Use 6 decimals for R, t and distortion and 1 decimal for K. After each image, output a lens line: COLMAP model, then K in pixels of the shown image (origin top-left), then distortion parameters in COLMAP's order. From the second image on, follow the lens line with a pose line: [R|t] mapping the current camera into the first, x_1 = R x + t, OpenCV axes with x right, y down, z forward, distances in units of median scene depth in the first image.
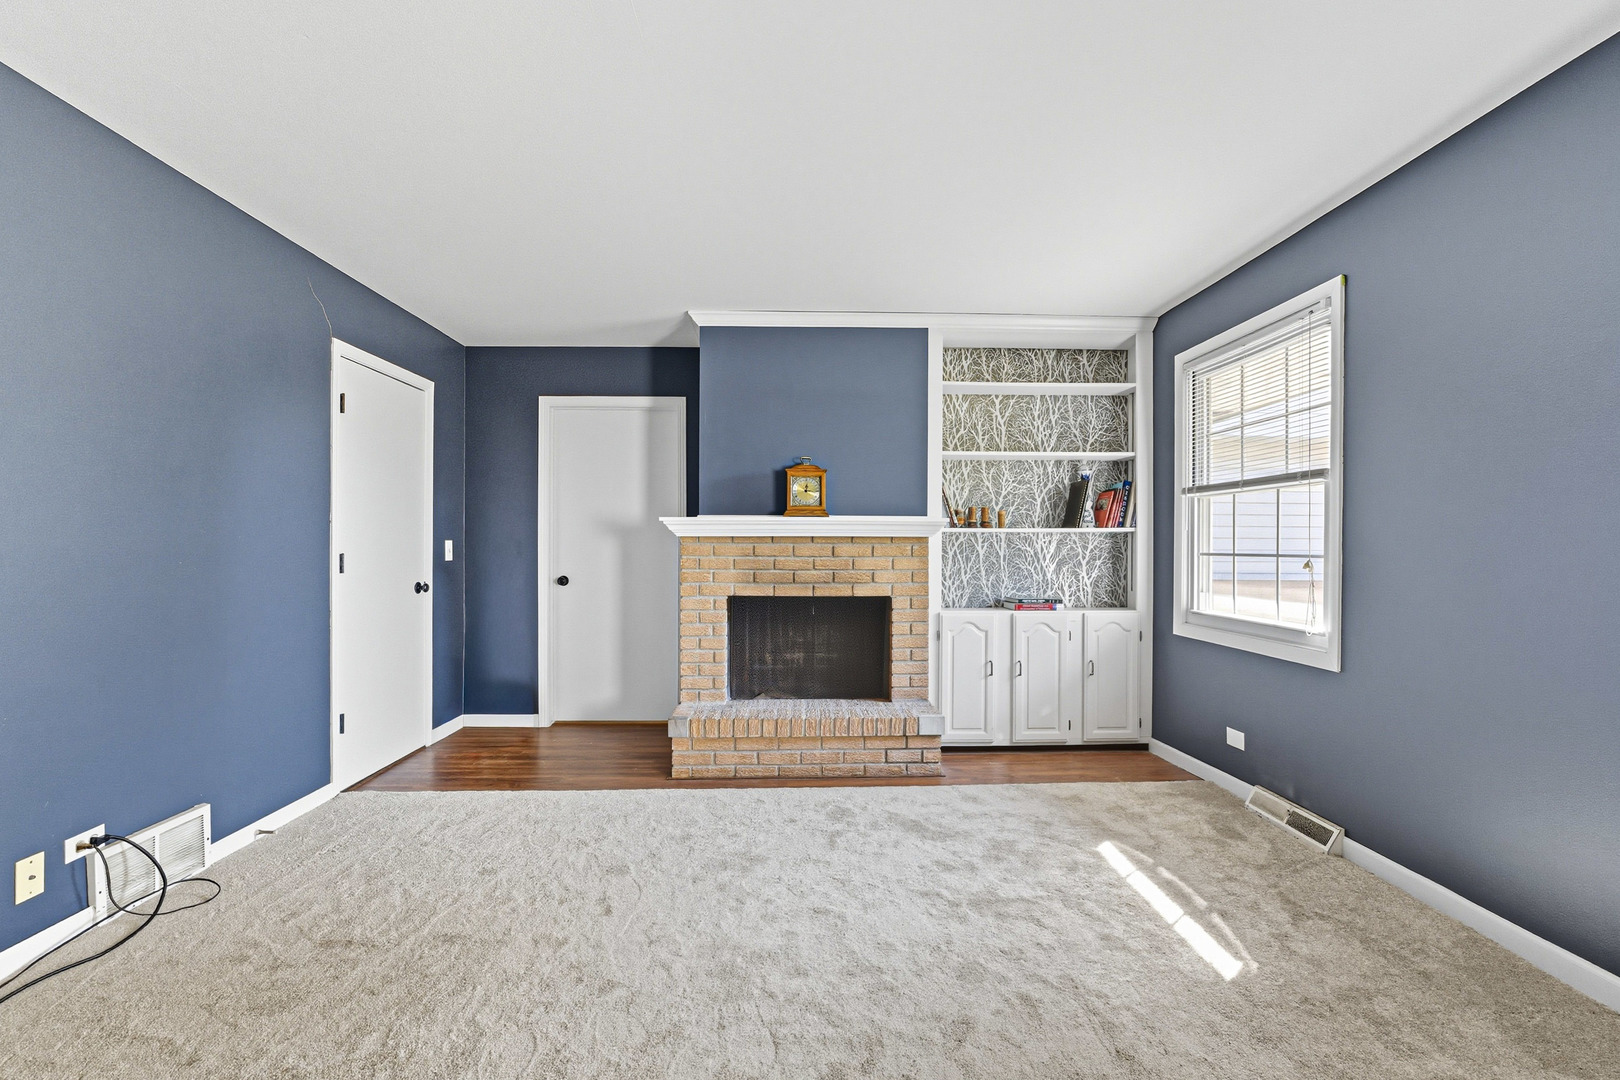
lens RADIAL K [[703.4, 0, 816.2], [0, 703.4, 543.9], [0, 0, 1]] dist [-0.028142, 0.013174]
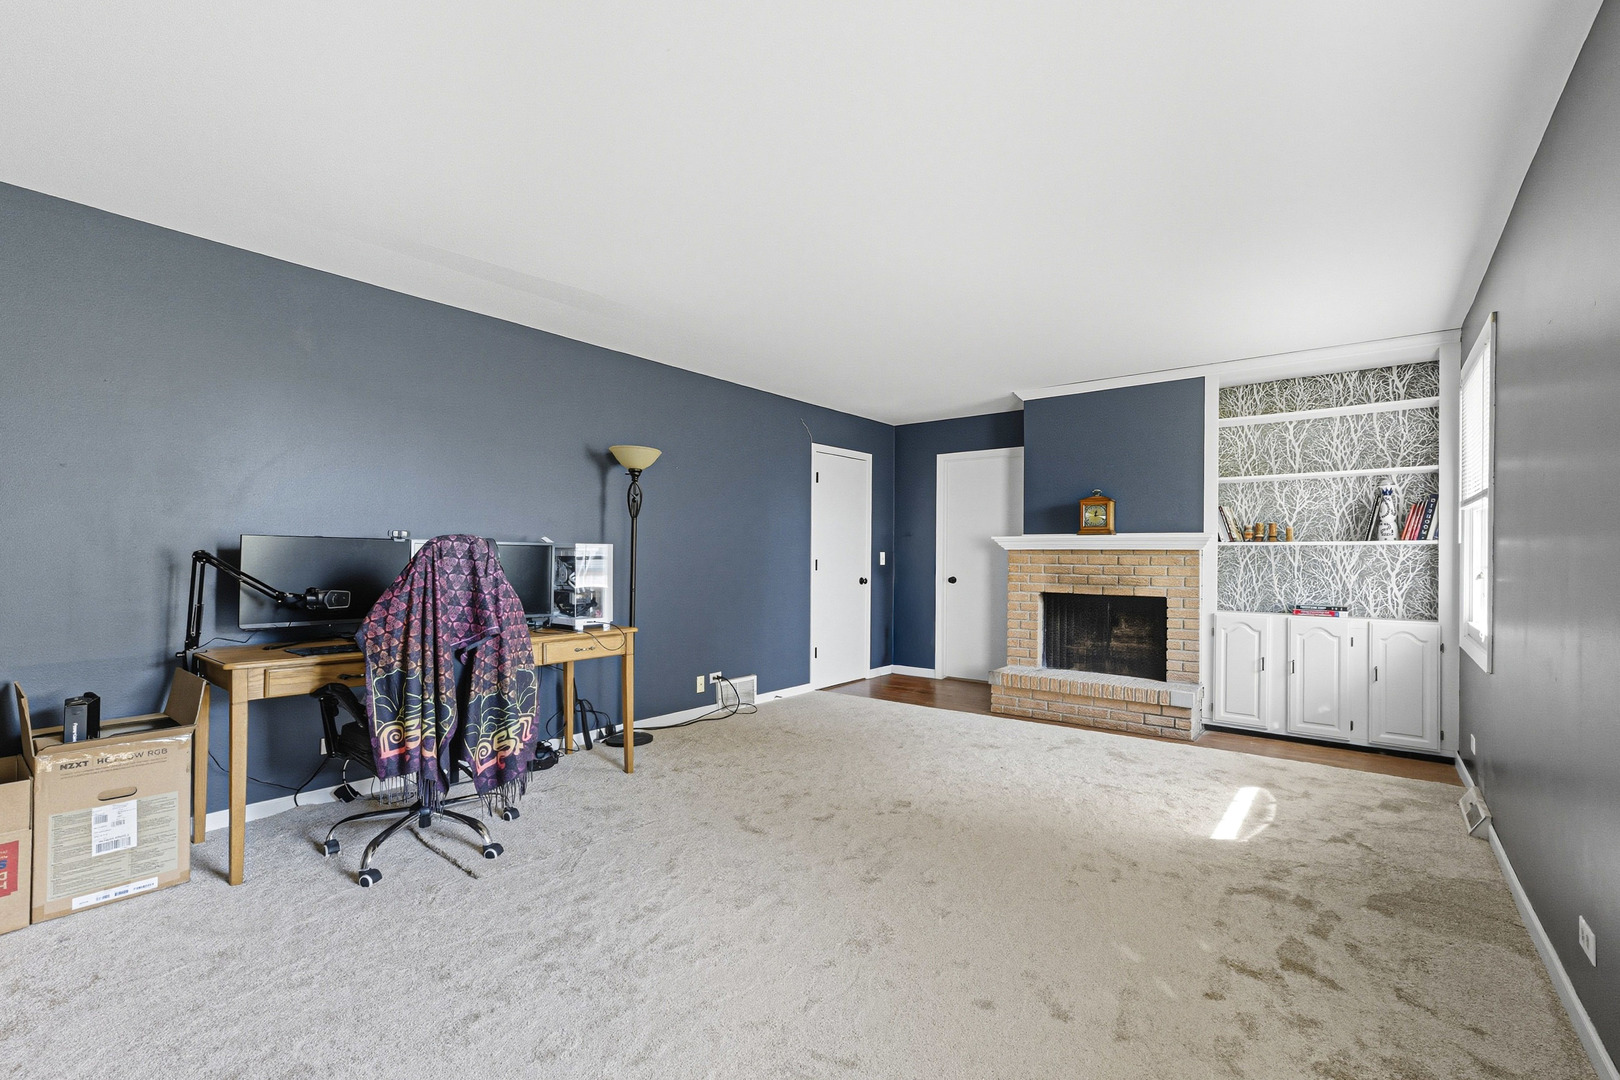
lens RADIAL K [[703.4, 0, 812.6], [0, 703.4, 546.4], [0, 0, 1]] dist [-0.028142, 0.013174]
pose [[0.763571, -0.003833, -0.645712, 0.420974], [-0.001793, 0.999966, -0.008056, -0.005091], [0.645721, 0.007309, 0.763538, -0.350425]]
